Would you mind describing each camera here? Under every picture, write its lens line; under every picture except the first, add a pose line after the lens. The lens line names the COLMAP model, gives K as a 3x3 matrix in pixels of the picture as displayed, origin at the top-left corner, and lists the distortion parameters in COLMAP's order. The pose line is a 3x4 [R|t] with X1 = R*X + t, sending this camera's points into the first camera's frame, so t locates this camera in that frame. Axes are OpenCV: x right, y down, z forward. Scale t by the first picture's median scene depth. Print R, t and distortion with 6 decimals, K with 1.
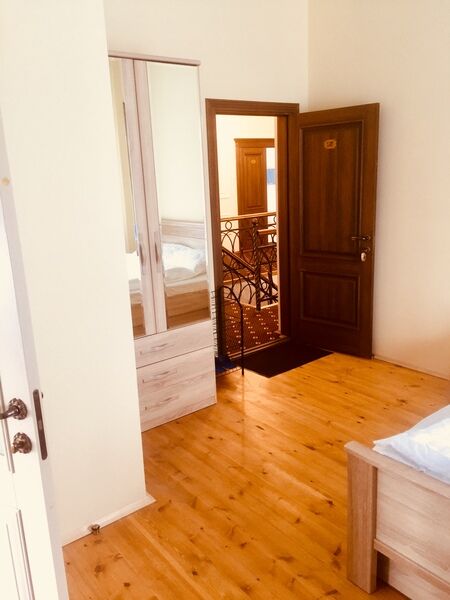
lens RADIAL K [[516.9, 0, 225.9], [0, 516.9, 298.3], [0, 0, 1]] dist [0.170827, -0.221575]
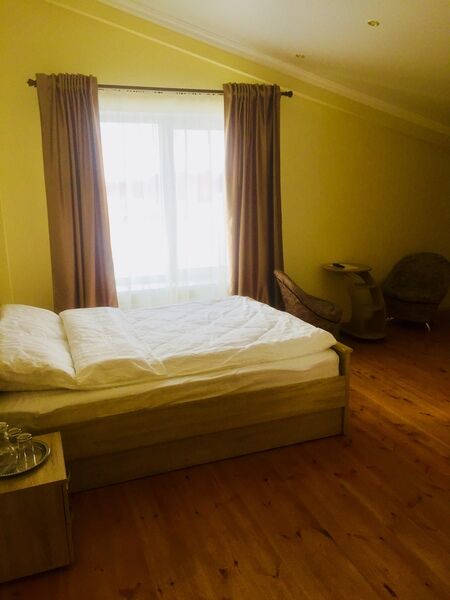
lens RADIAL K [[516.9, 0, 225.9], [0, 516.9, 298.3], [0, 0, 1]] dist [0.170827, -0.221575]
pose [[-0.950994, -0.011501, 0.308994, 0.072745], [0.129490, 0.892647, 0.431757, -0.471525], [-0.280788, 0.450610, -0.847413, 1.822610]]
